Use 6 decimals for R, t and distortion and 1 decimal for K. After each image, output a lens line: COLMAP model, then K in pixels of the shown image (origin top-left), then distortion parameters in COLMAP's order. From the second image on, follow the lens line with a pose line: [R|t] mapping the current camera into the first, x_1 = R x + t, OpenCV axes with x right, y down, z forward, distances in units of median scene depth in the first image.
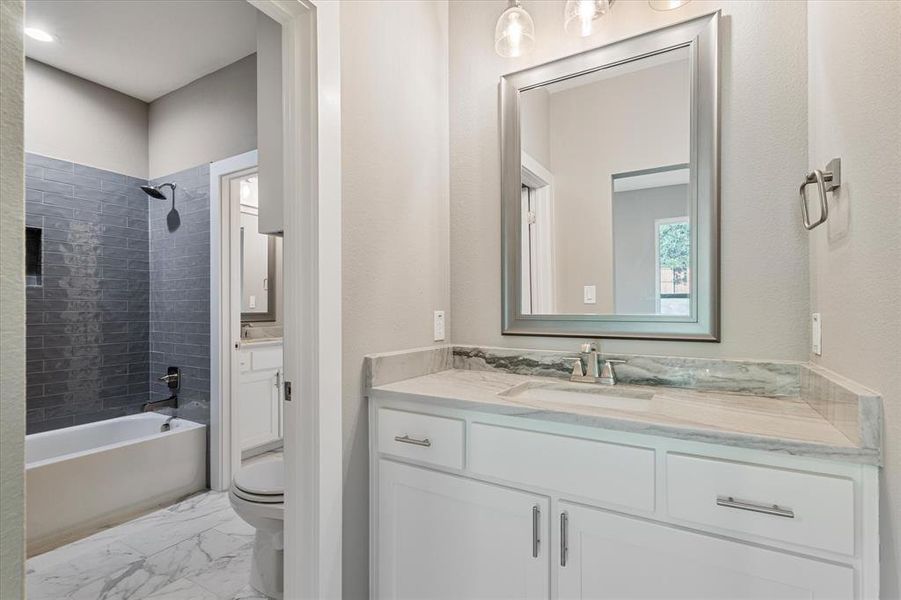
lens RADIAL K [[416.8, 0, 443.9], [0, 416.8, 307.8], [0, 0, 1]] dist [0.008705, 0.001244]
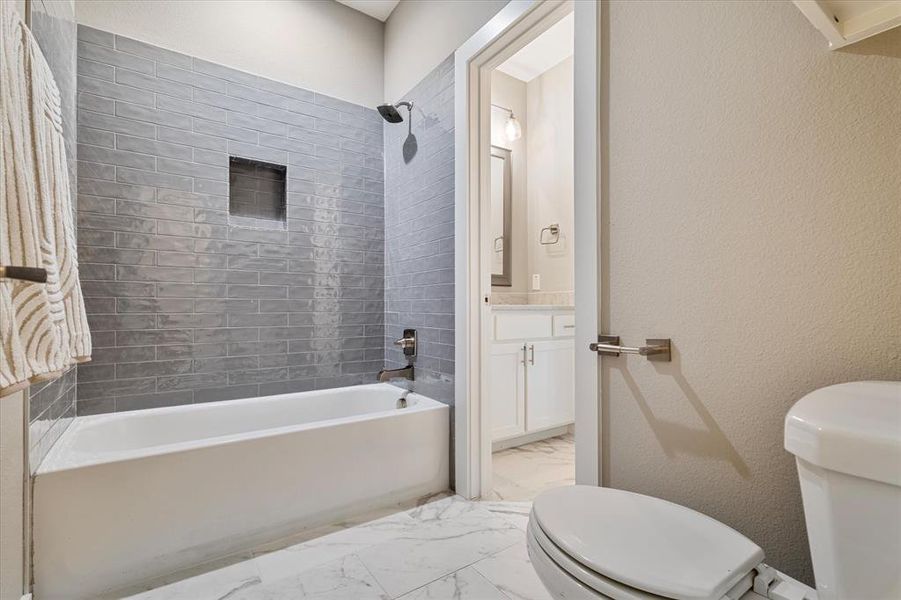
lens RADIAL K [[416.8, 0, 454.4], [0, 416.8, 303.2], [0, 0, 1]] dist [0.008705, 0.001244]
pose [[0.908699, -0.000331, -0.417452, -0.233364], [-0.000895, 0.999996, -0.002742, 0.094148], [0.417452, 0.002866, 0.908695, 0.305825]]
